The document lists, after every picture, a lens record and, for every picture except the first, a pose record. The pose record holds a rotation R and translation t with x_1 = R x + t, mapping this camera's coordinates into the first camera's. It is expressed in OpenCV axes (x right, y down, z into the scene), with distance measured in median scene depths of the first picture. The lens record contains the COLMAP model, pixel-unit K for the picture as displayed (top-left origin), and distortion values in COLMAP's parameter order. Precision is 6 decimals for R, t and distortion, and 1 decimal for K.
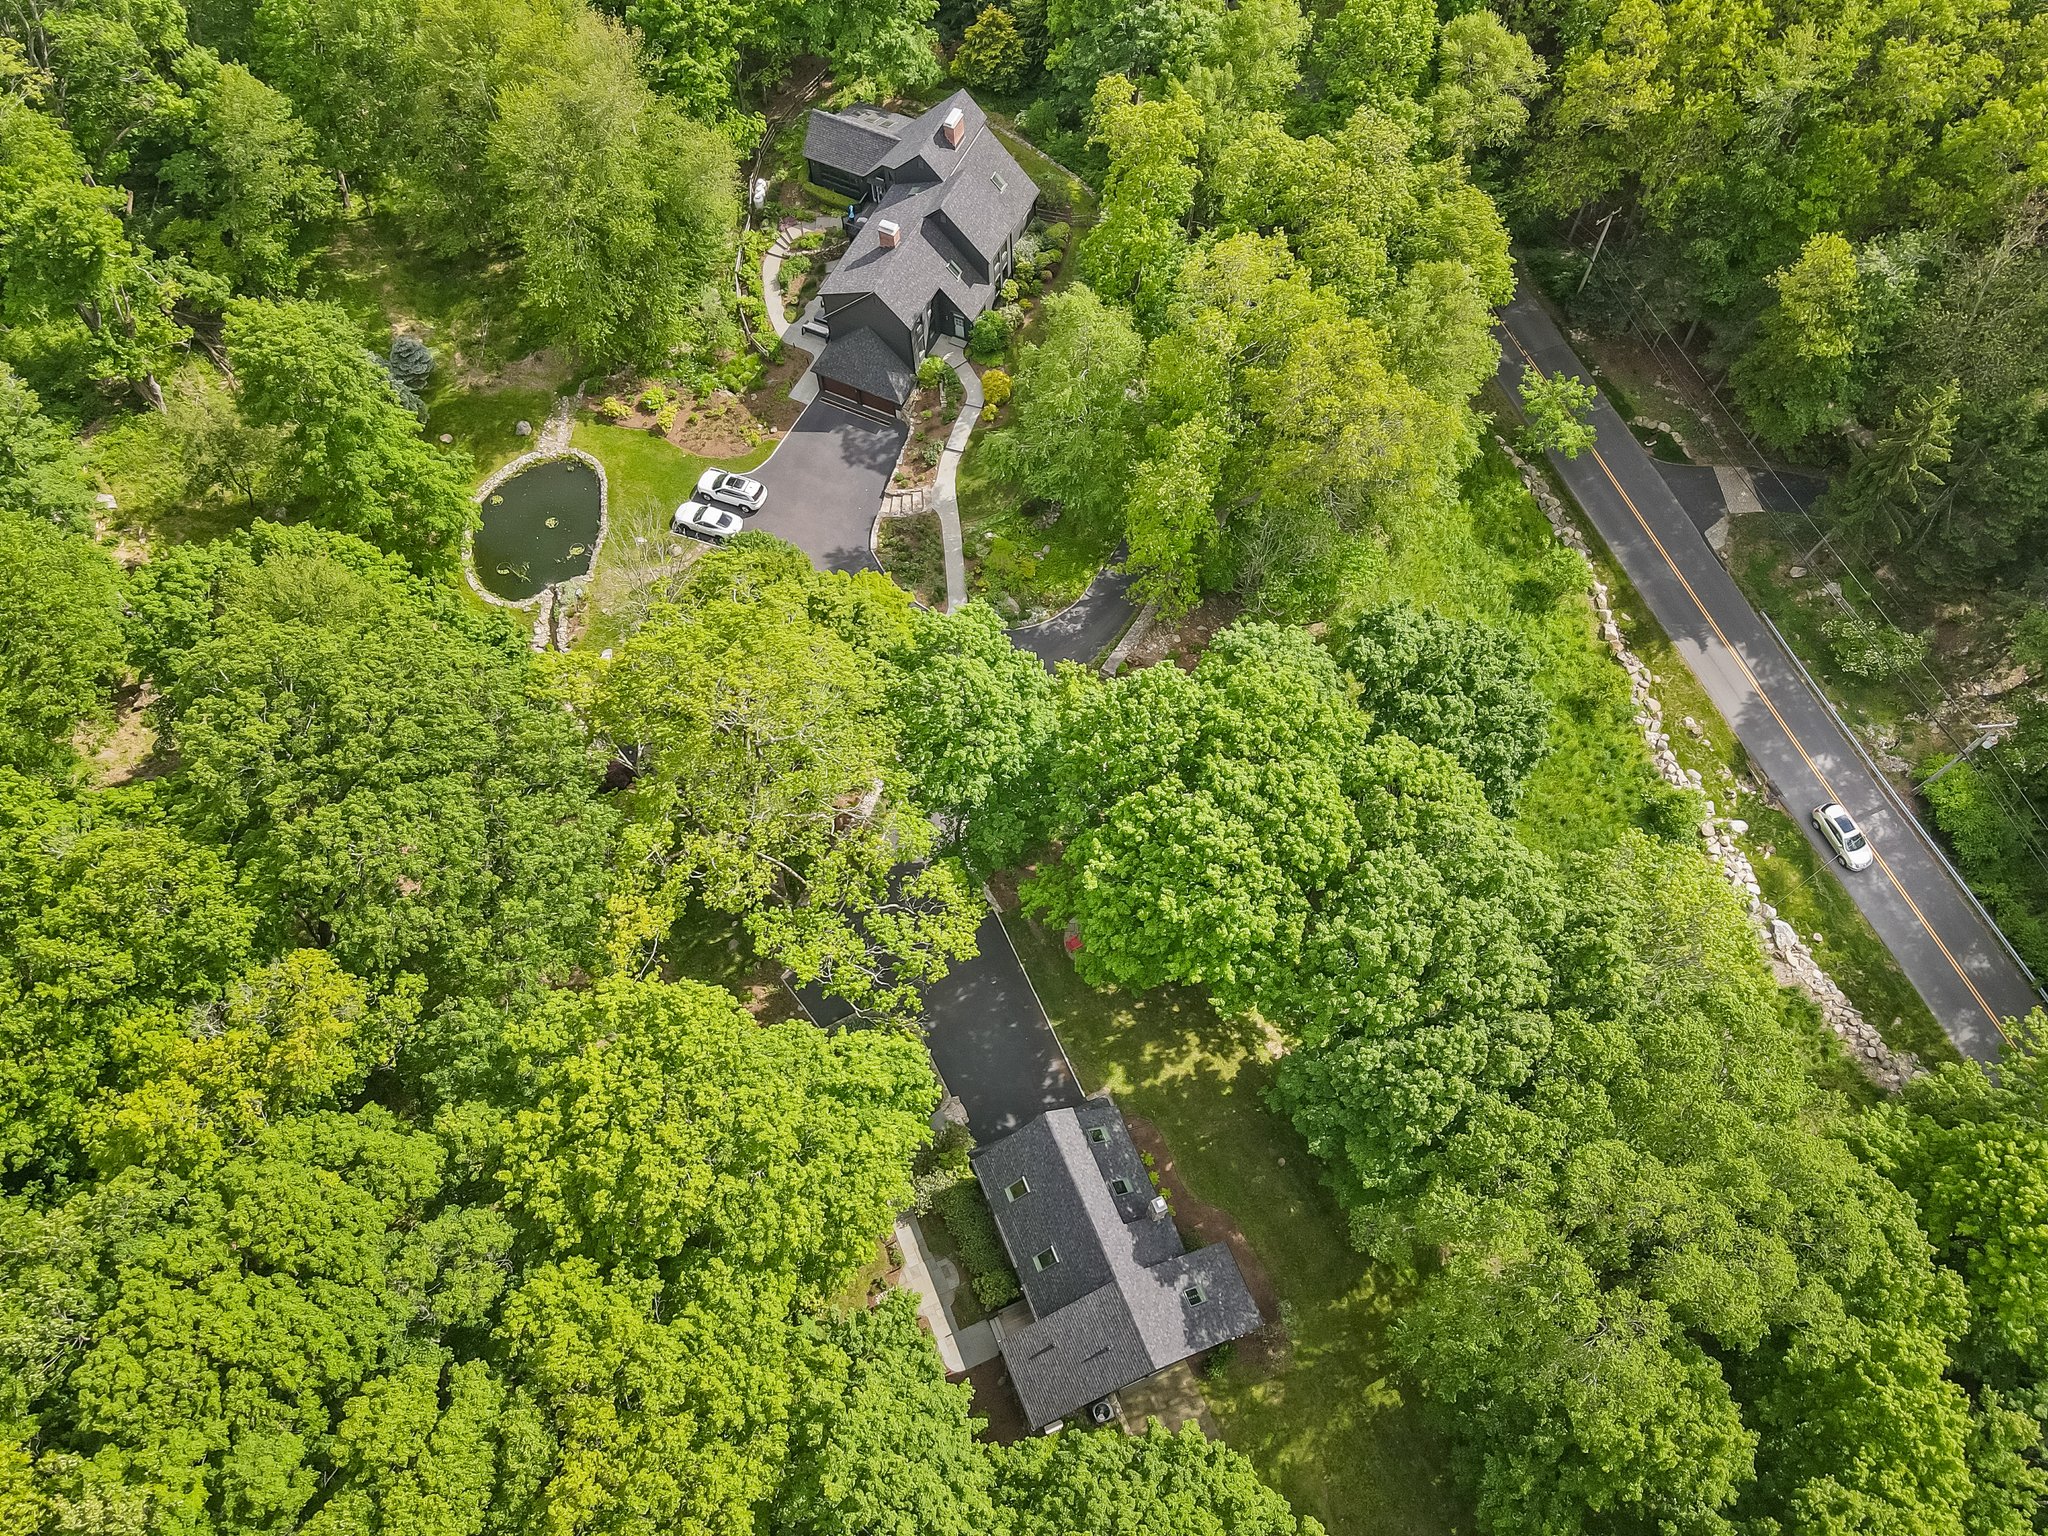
lens RADIAL K [[1524.7, 0, 1029.6], [0, 1524.7, 762.4], [0, 0, 1]] dist [0.031127, 0.009533]
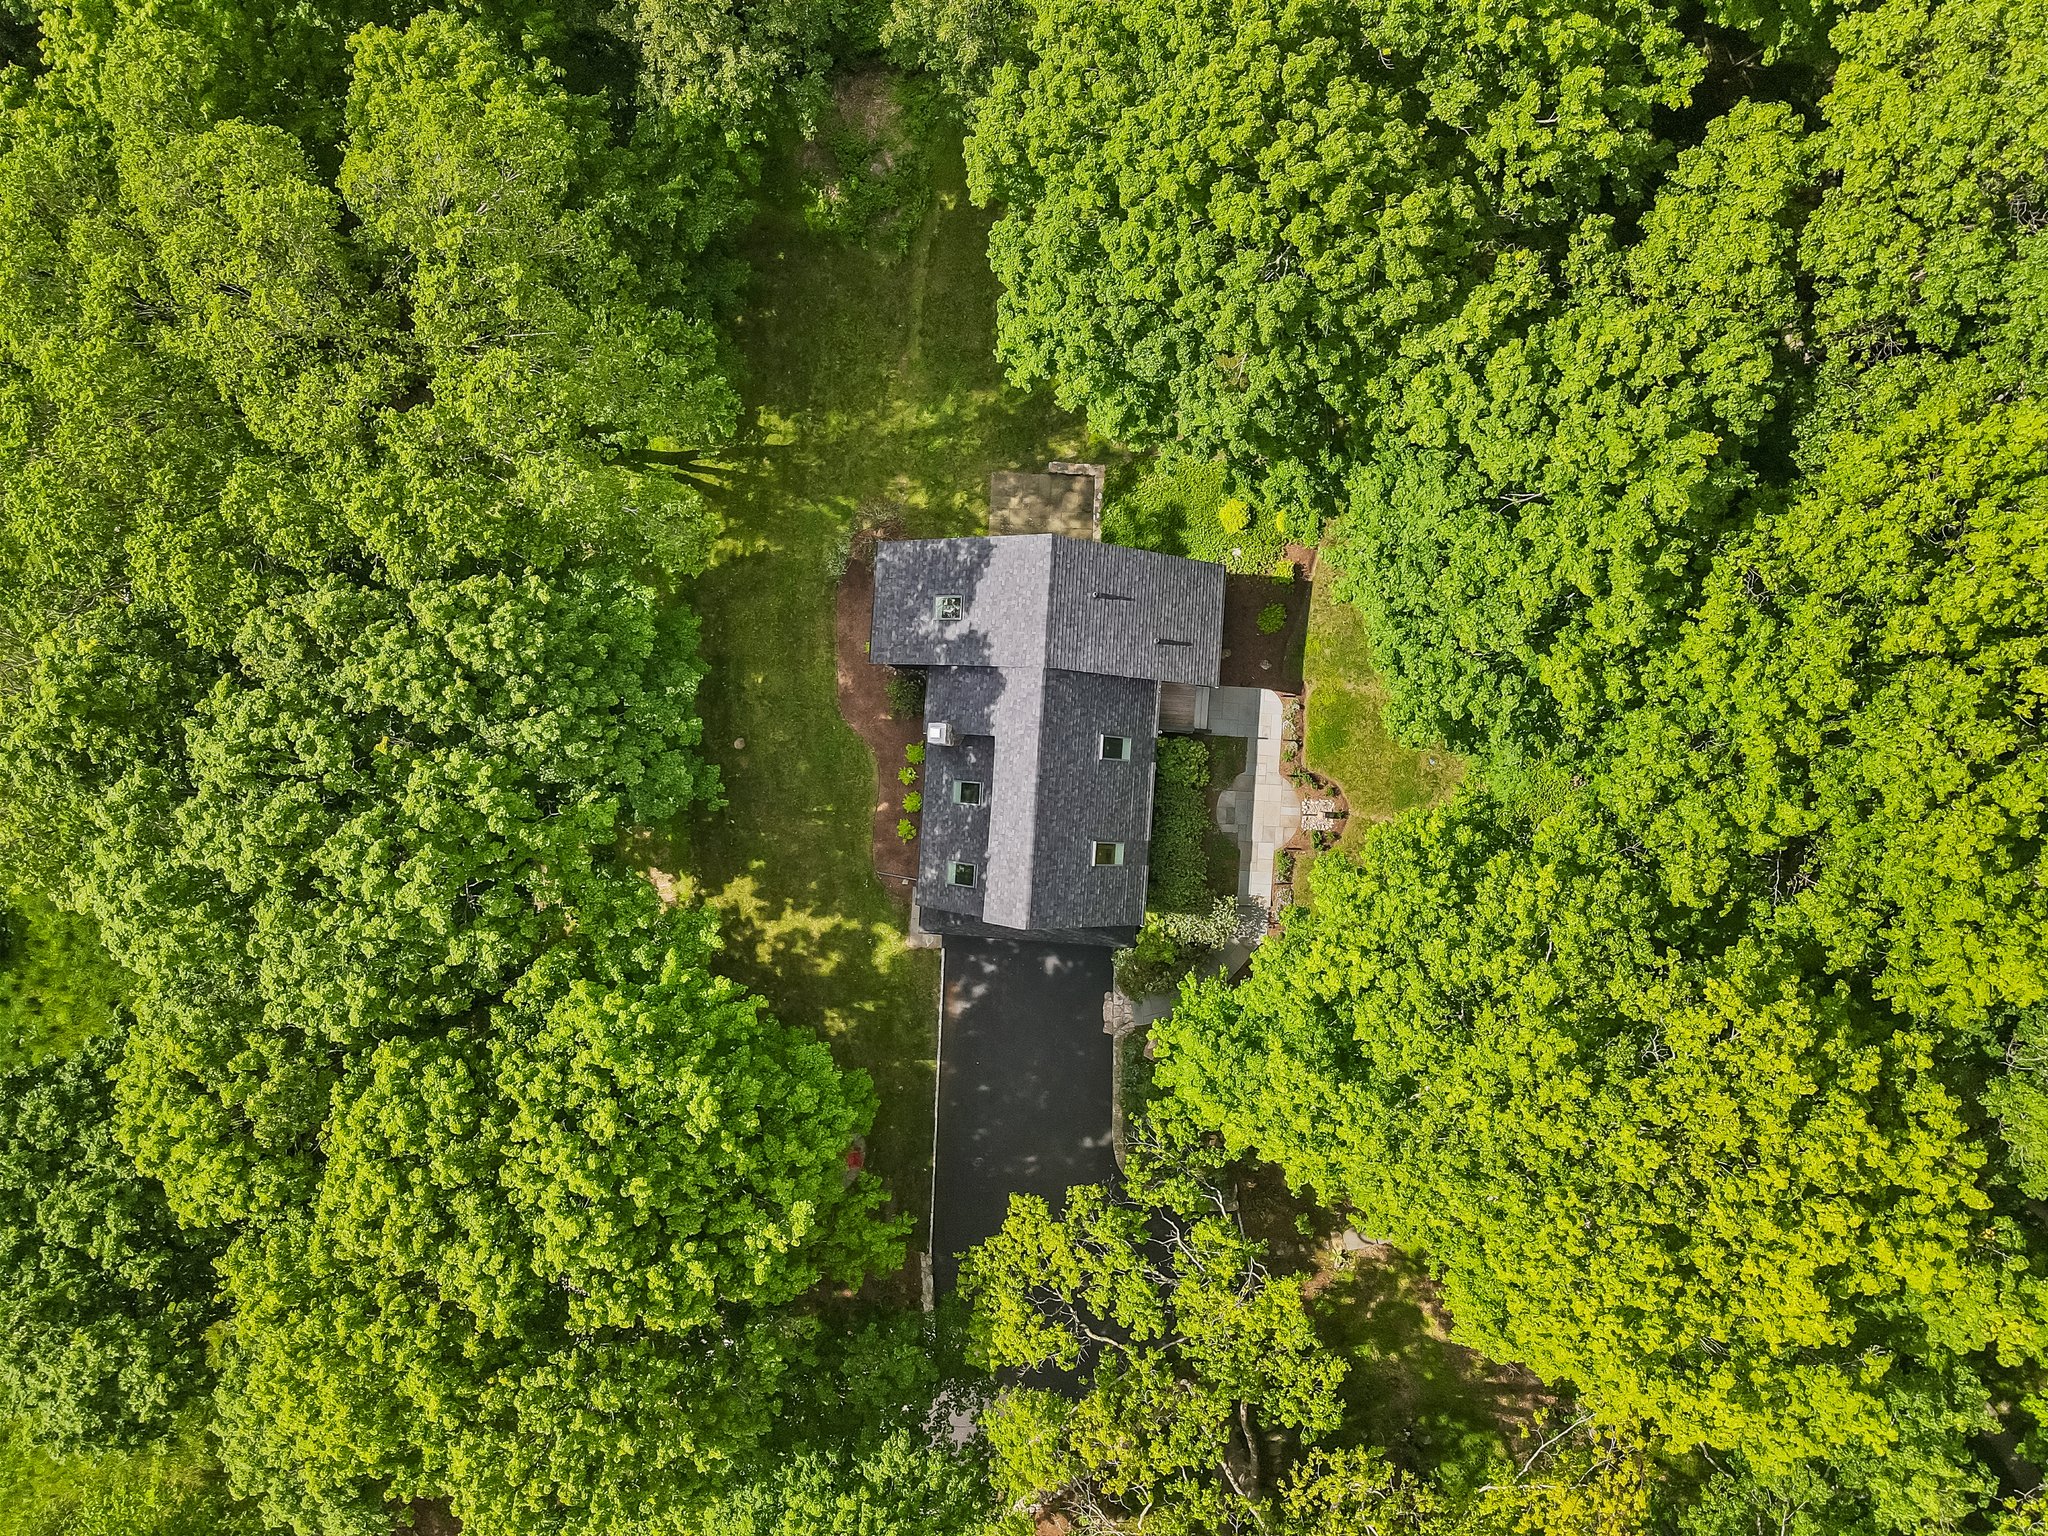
lens RADIAL K [[1524.7, 0, 1026.4], [0, 1524.7, 778.0], [0, 0, 1]] dist [0.031127, 0.009533]
pose [[-0.891961, -0.451693, 0.019449, 0.028001], [0.417735, -0.806923, 0.417581, 0.005319], [-0.172924, 0.380590, 0.908432, 0.396075]]
